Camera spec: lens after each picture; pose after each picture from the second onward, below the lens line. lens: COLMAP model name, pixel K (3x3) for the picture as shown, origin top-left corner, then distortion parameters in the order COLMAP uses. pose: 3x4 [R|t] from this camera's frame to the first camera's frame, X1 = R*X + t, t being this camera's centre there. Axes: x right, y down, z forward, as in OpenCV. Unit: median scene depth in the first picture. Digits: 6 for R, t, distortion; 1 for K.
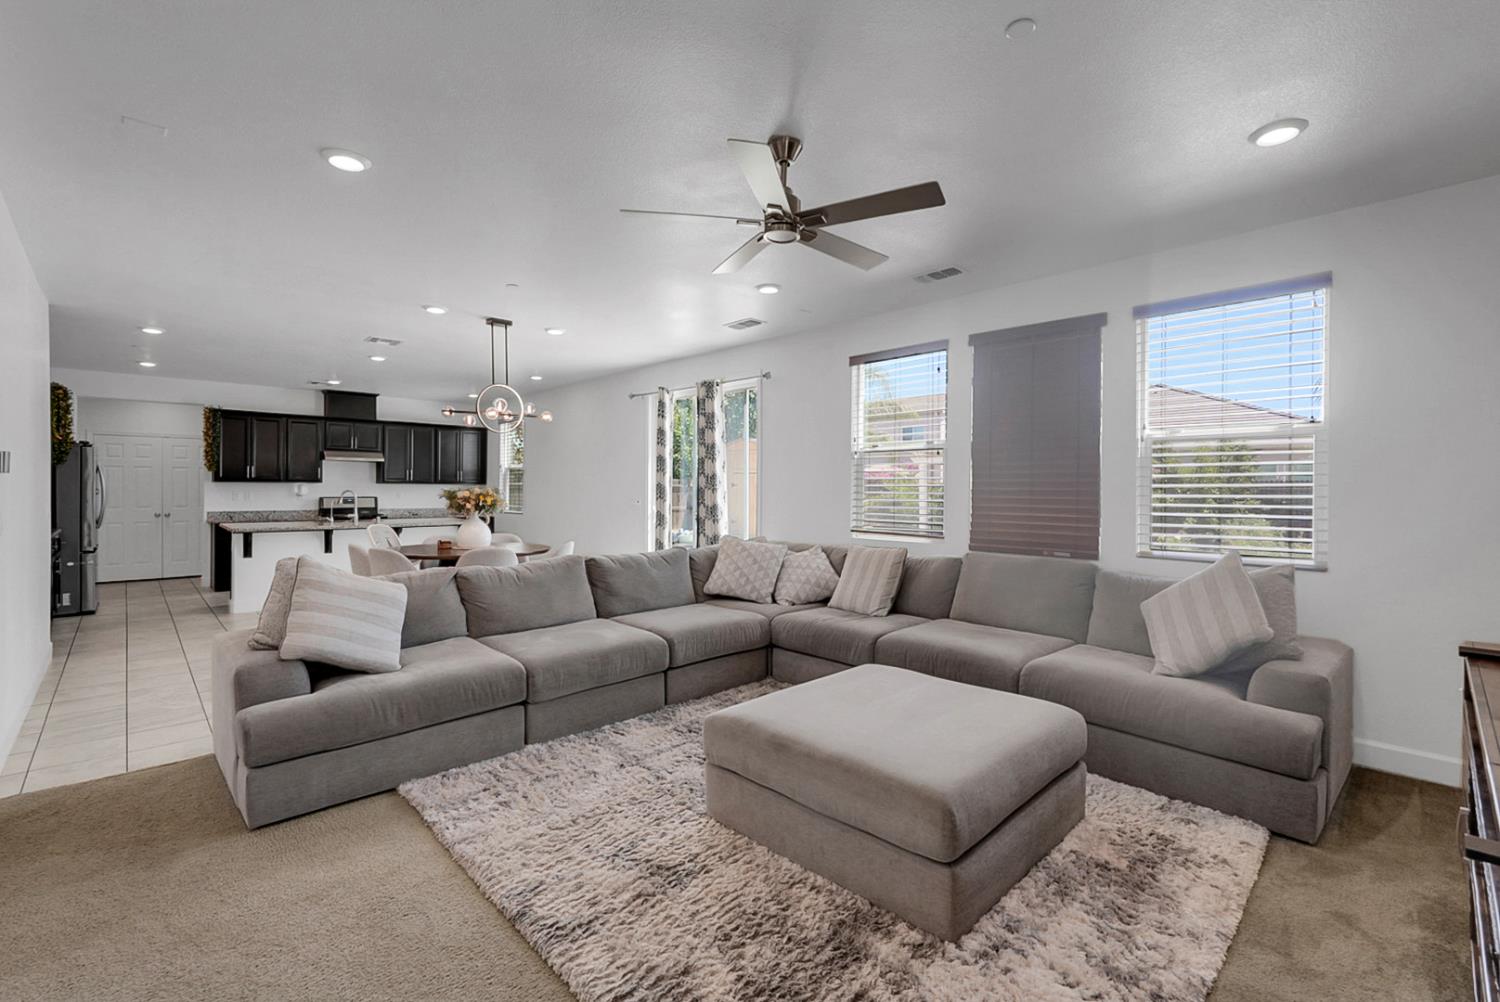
lens RADIAL K [[652.7, 0, 754.2], [0, 652.7, 490.8], [0, 0, 1]] dist [-0.013377, 0.001728]
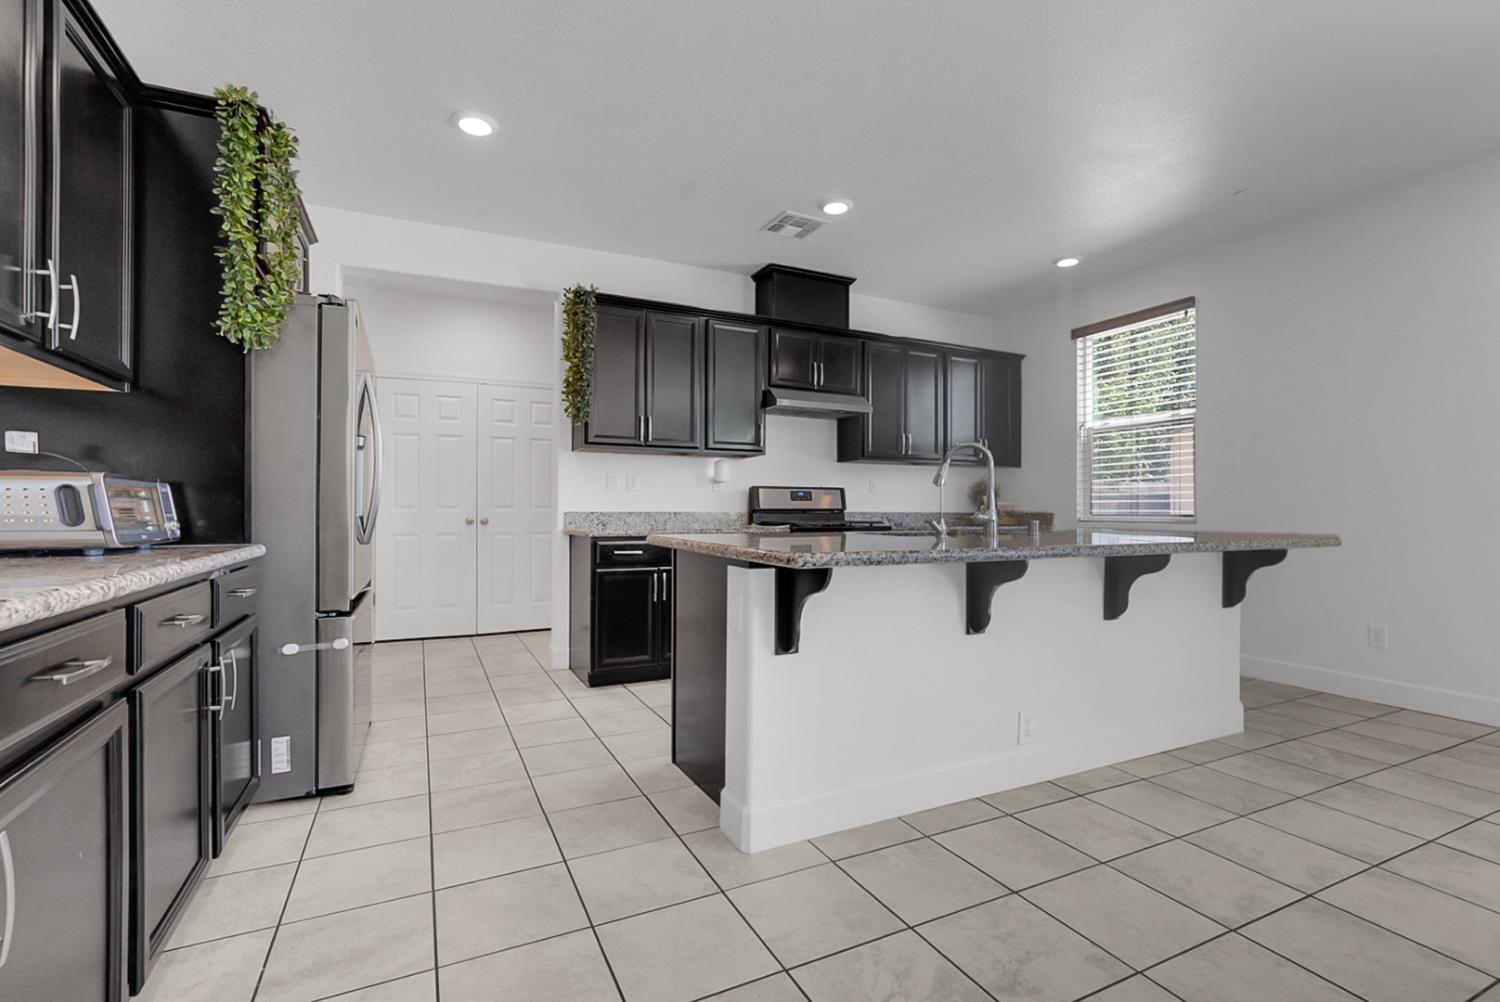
lens RADIAL K [[652.7, 0, 777.1], [0, 652.7, 515.7], [0, 0, 1]] dist [-0.013377, 0.001728]
pose [[0.963064, 0.005259, -0.269221, -0.533109], [-0.004129, 0.999980, 0.004766, 0.030391], [0.269241, -0.003478, 0.963067, 0.544889]]
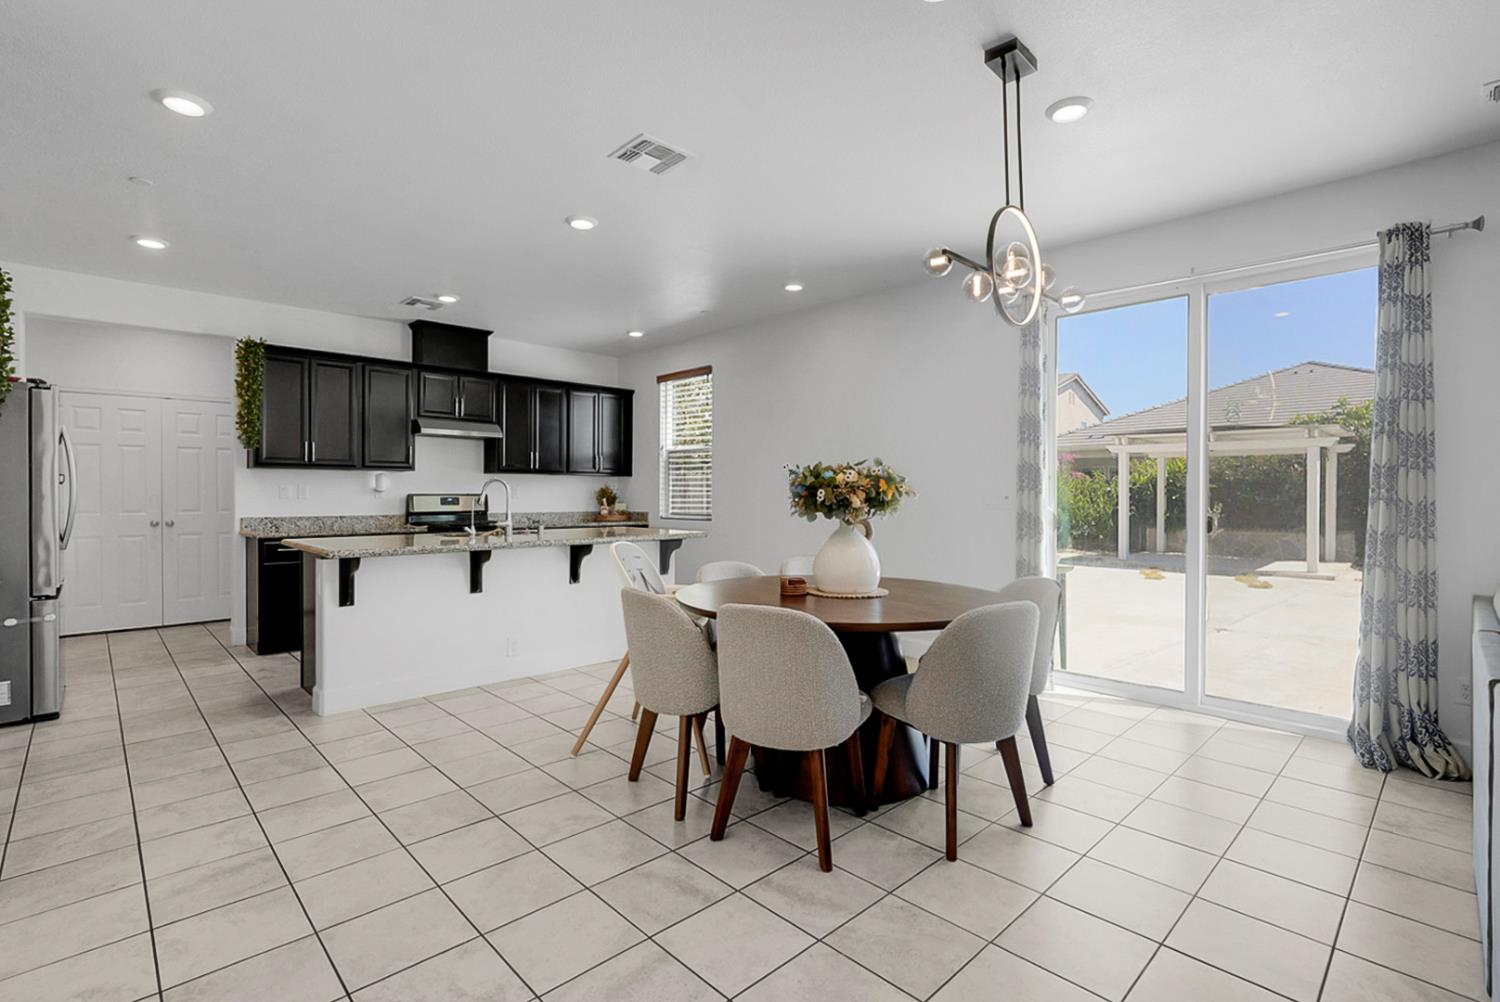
lens RADIAL K [[693.5, 0, 689.5], [0, 693.5, 499.2], [0, 0, 1]] dist [0.000838, -0.000479]
pose [[0.997894, -0.005188, -0.064657, -0.367829], [0.005427, 0.999979, 0.003520, 0.014028], [0.064637, -0.003863, 0.997901, 0.365143]]
